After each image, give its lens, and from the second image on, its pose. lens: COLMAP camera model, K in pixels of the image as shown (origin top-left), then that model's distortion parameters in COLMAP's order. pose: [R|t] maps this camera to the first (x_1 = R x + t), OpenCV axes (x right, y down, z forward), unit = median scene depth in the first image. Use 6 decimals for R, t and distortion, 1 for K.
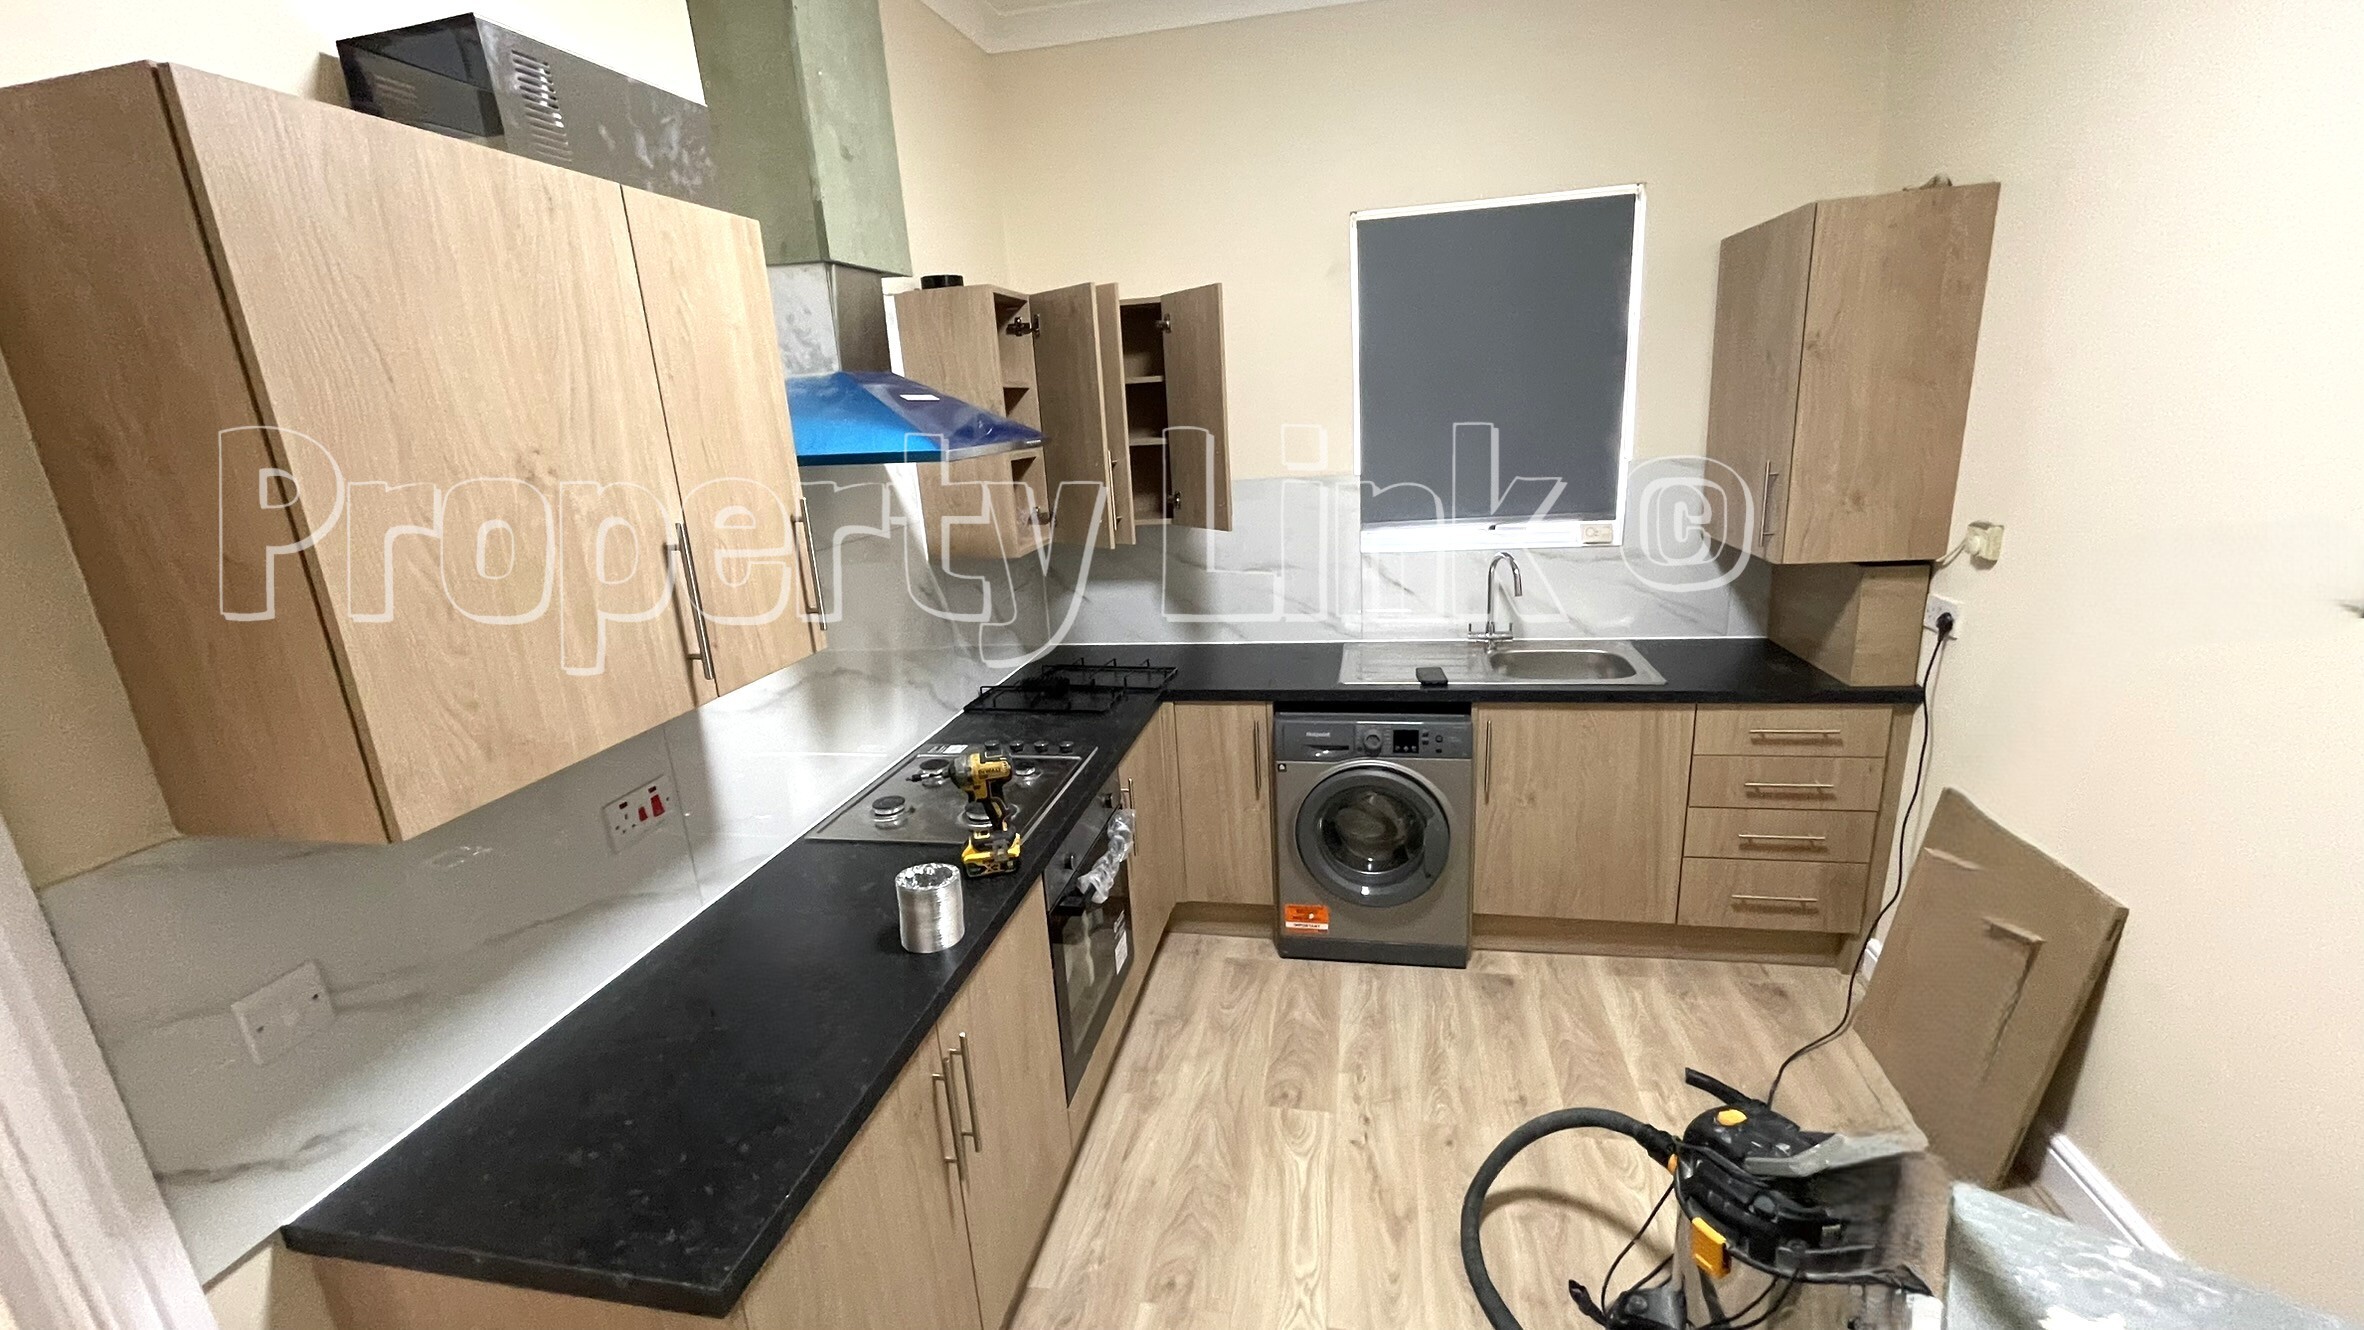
lens RADIAL K [[961.3, 0, 1169.1], [0, 961.3, 664.2], [0, 0, 1]] dist [-0.001551, 0.000567]
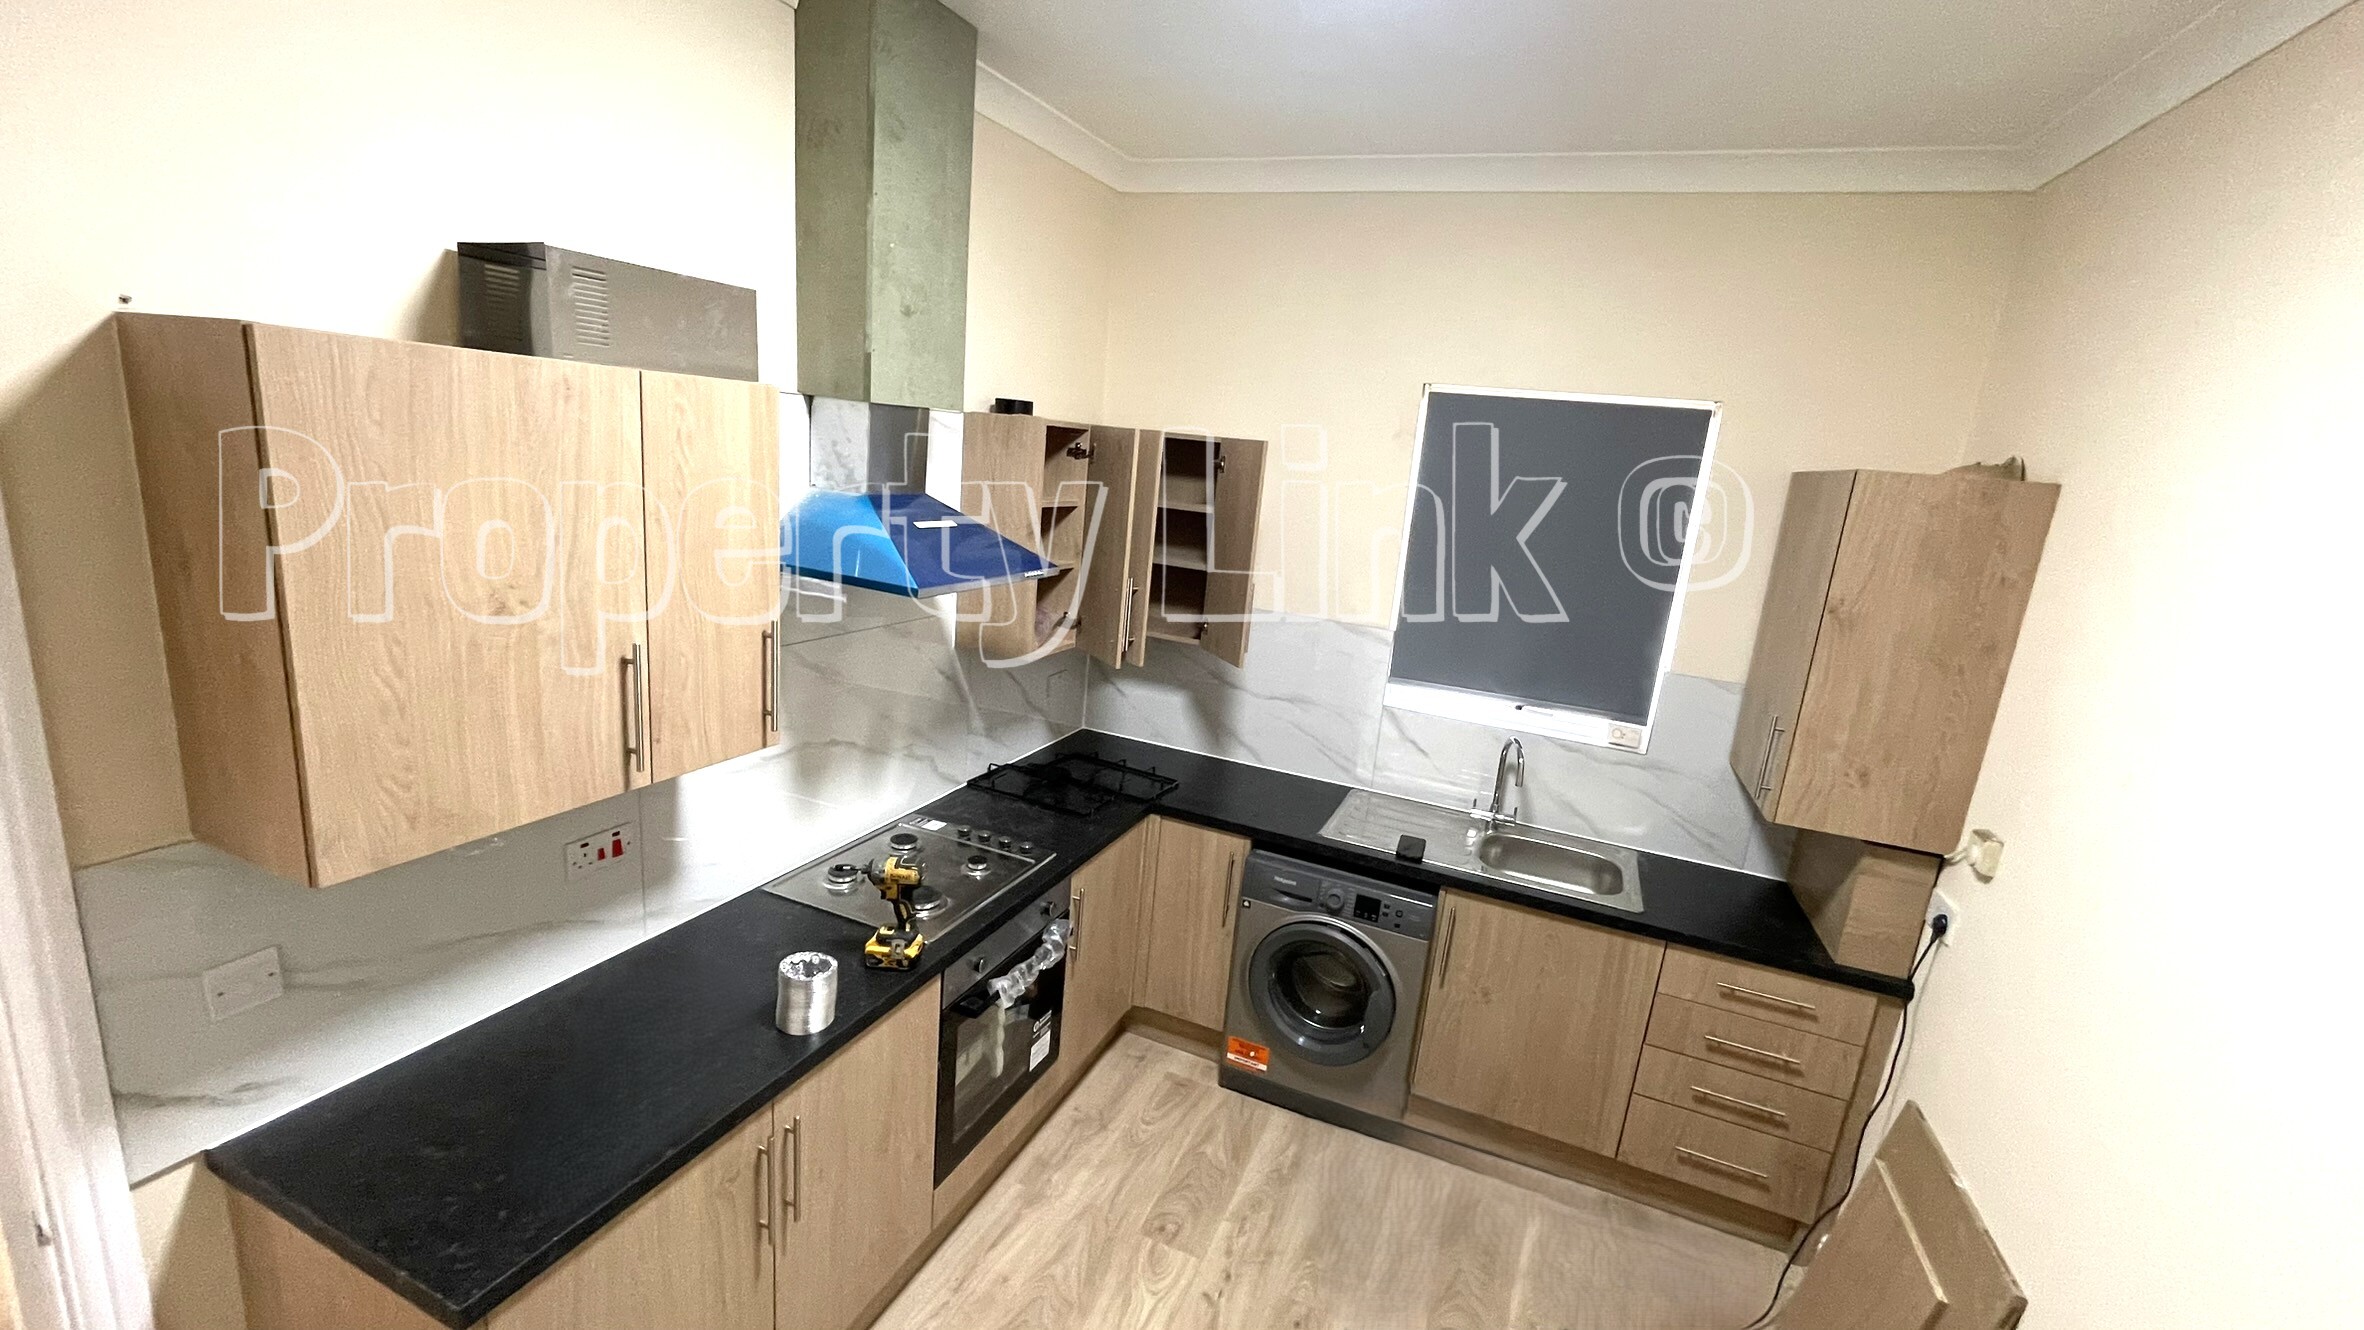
lens RADIAL K [[961.3, 0, 1169.1], [0, 961.3, 664.2], [0, 0, 1]] dist [-0.001551, 0.000567]
pose [[0.969237, 0.189770, -0.156741, 0.174370], [-0.196141, 0.980229, -0.026085, -0.116649], [0.148692, 0.056026, 0.987295, -0.045411]]
